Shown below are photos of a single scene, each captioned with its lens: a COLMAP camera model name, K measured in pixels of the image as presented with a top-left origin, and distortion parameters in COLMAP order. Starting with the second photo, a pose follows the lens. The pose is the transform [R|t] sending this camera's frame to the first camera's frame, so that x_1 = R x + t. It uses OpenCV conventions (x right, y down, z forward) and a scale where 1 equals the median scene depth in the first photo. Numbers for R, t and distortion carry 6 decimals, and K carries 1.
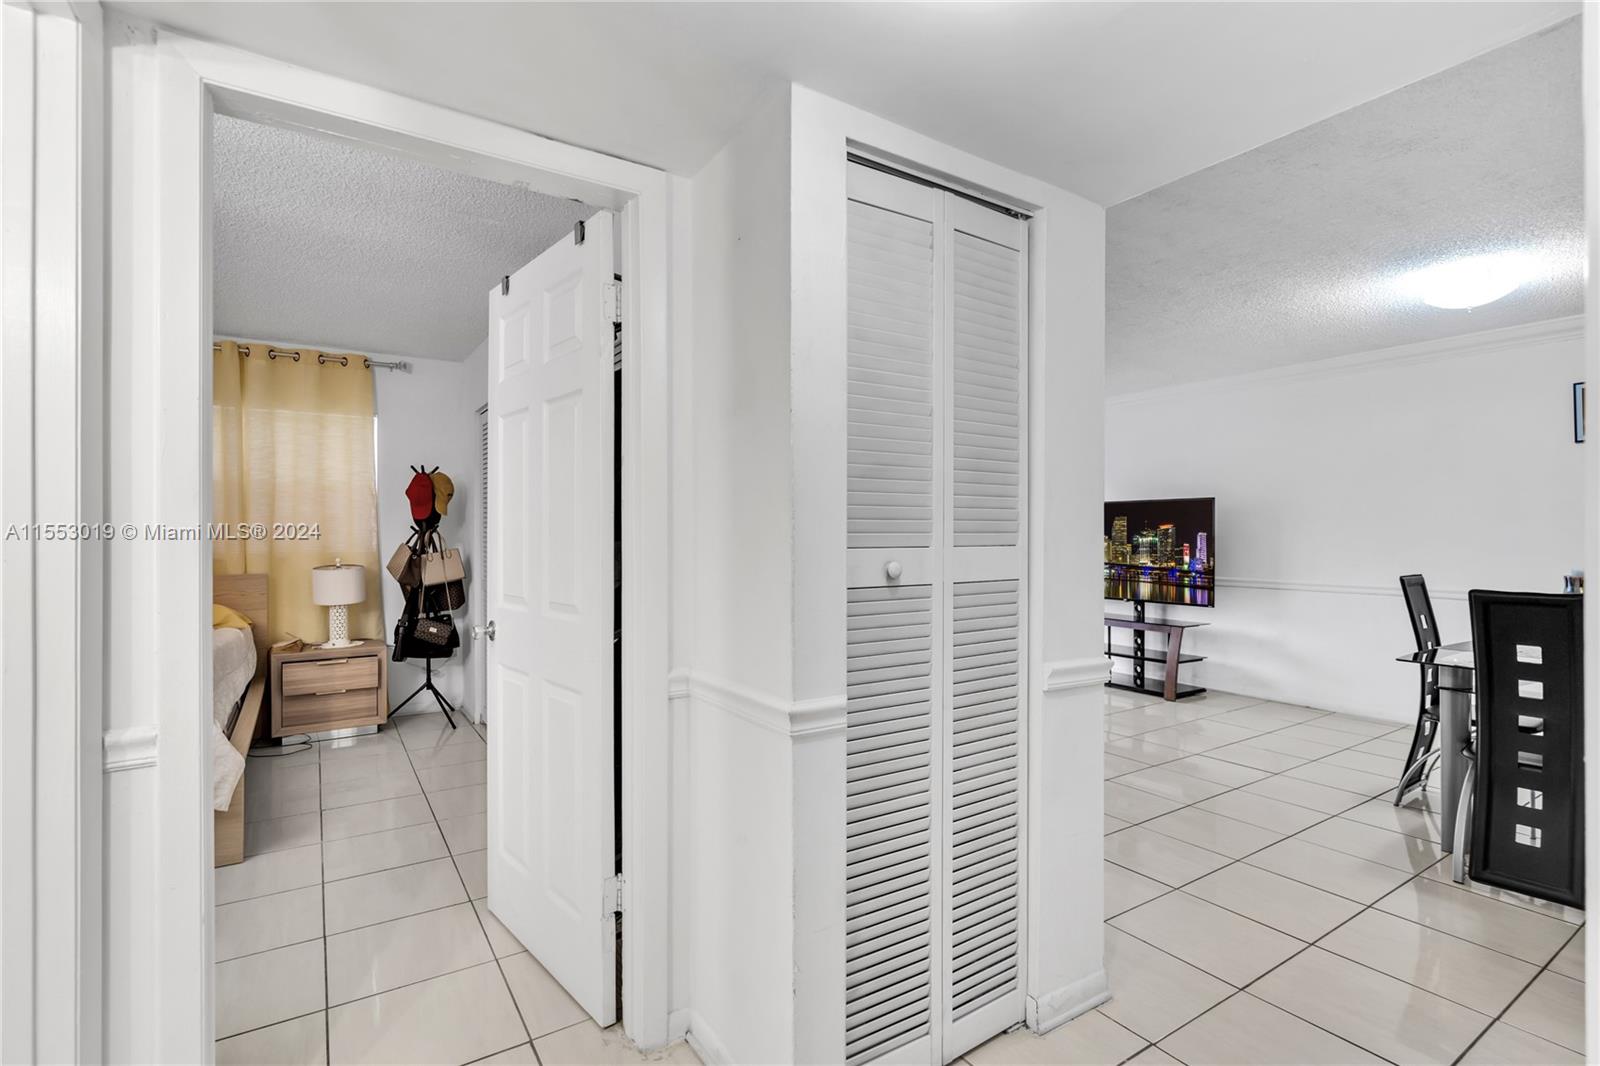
lens RADIAL K [[740.5, 0, 780.3], [0, 740.5, 535.7], [0, 0, 1]] dist [-0.000343, 0.000324]
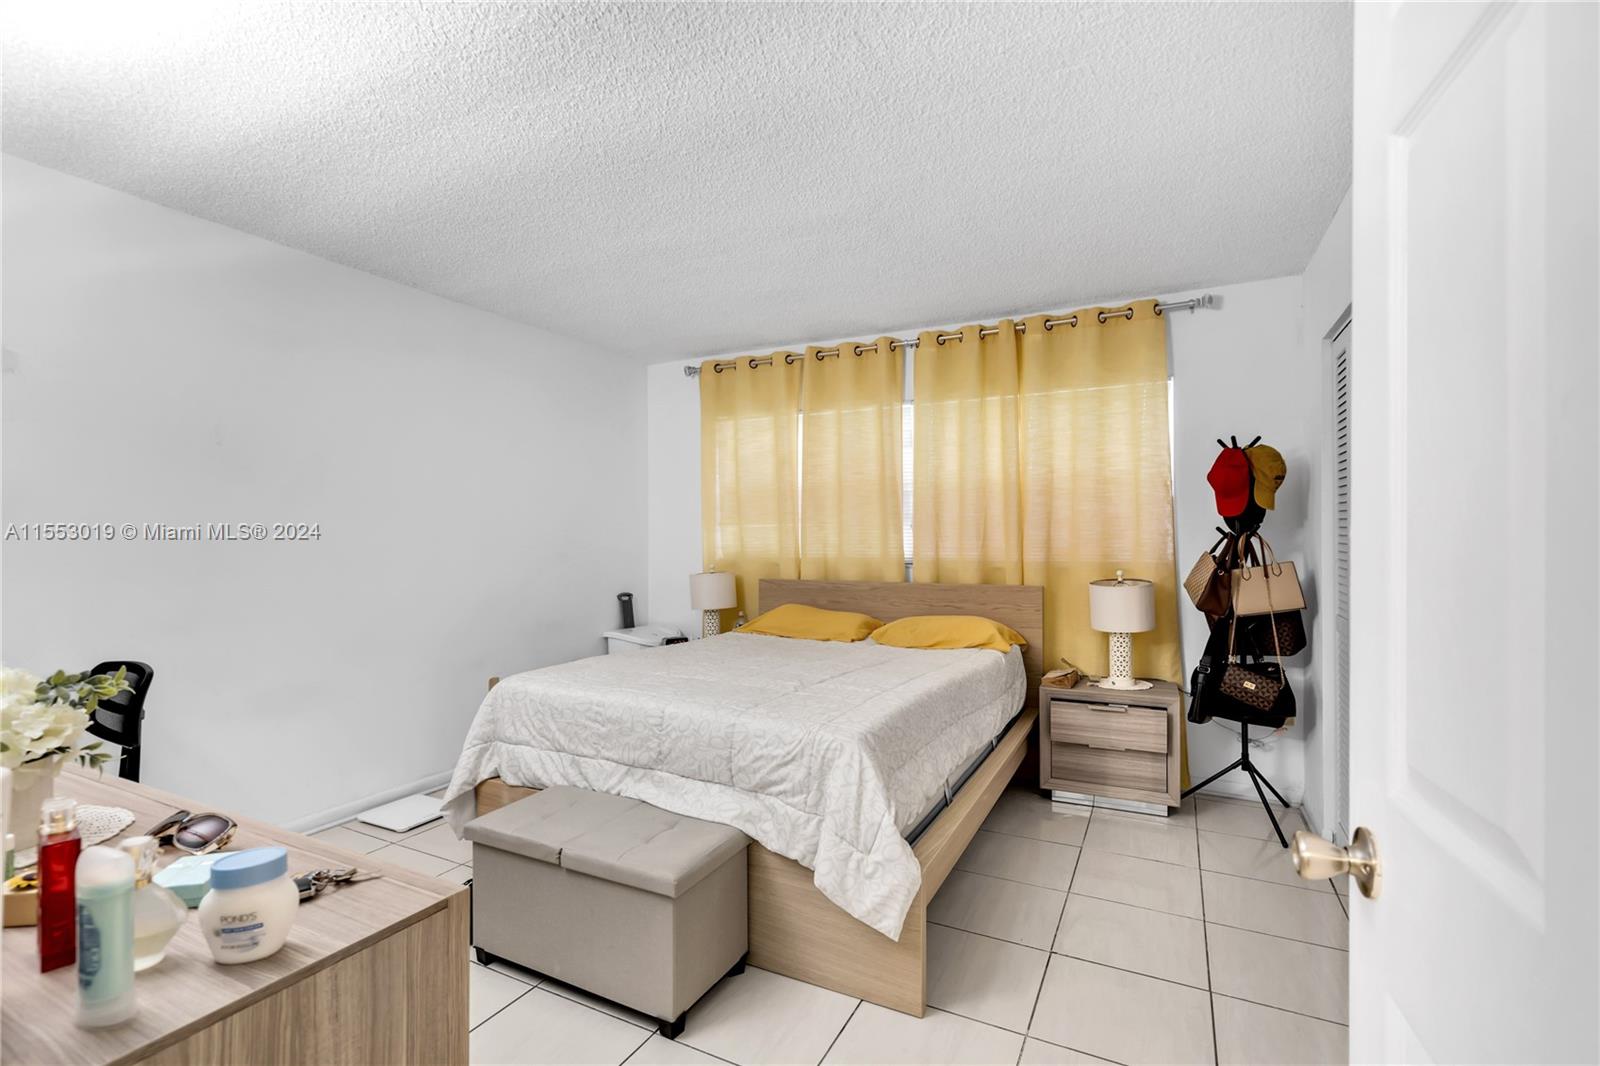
lens RADIAL K [[721.8, 0, 801.7], [0, 721.8, 540.9], [0, 0, 1]] dist [-0.003599, -0.000101]
pose [[0.508170, 0.000501, -0.861256, -0.119188], [0.003558, 0.999990, 0.002681, -0.003344], [0.861249, -0.004426, 0.508163, 0.329606]]
